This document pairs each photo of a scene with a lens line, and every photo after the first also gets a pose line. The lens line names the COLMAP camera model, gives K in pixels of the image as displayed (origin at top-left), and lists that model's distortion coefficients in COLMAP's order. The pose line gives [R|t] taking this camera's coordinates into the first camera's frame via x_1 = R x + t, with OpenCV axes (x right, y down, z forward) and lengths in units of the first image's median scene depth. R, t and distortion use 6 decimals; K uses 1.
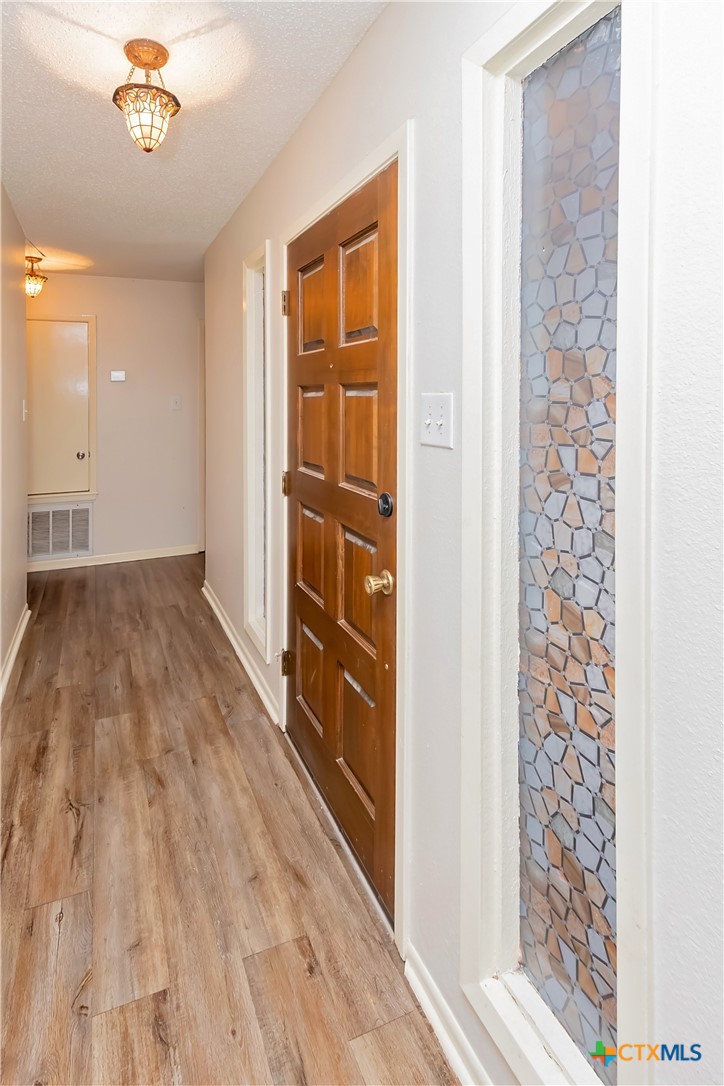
lens RADIAL K [[526.4, 0, 343.3], [0, 526.4, 543.7], [0, 0, 1]] dist [0.023417, -0.000992]
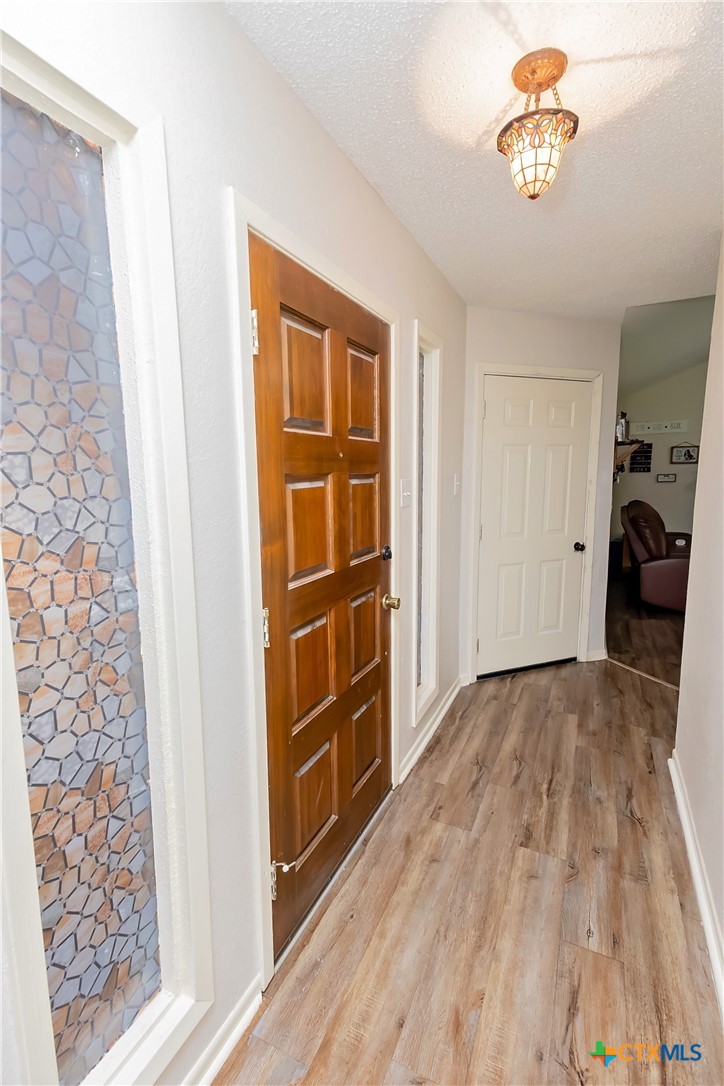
lens RADIAL K [[526.4, 0, 343.3], [0, 526.4, 543.7], [0, 0, 1]] dist [0.023417, -0.000992]
pose [[-0.639071, -0.095331, 0.763217, -0.871096], [0.233634, 0.921343, 0.310713, -0.465802], [-0.732805, 0.376881, -0.566531, 1.520116]]
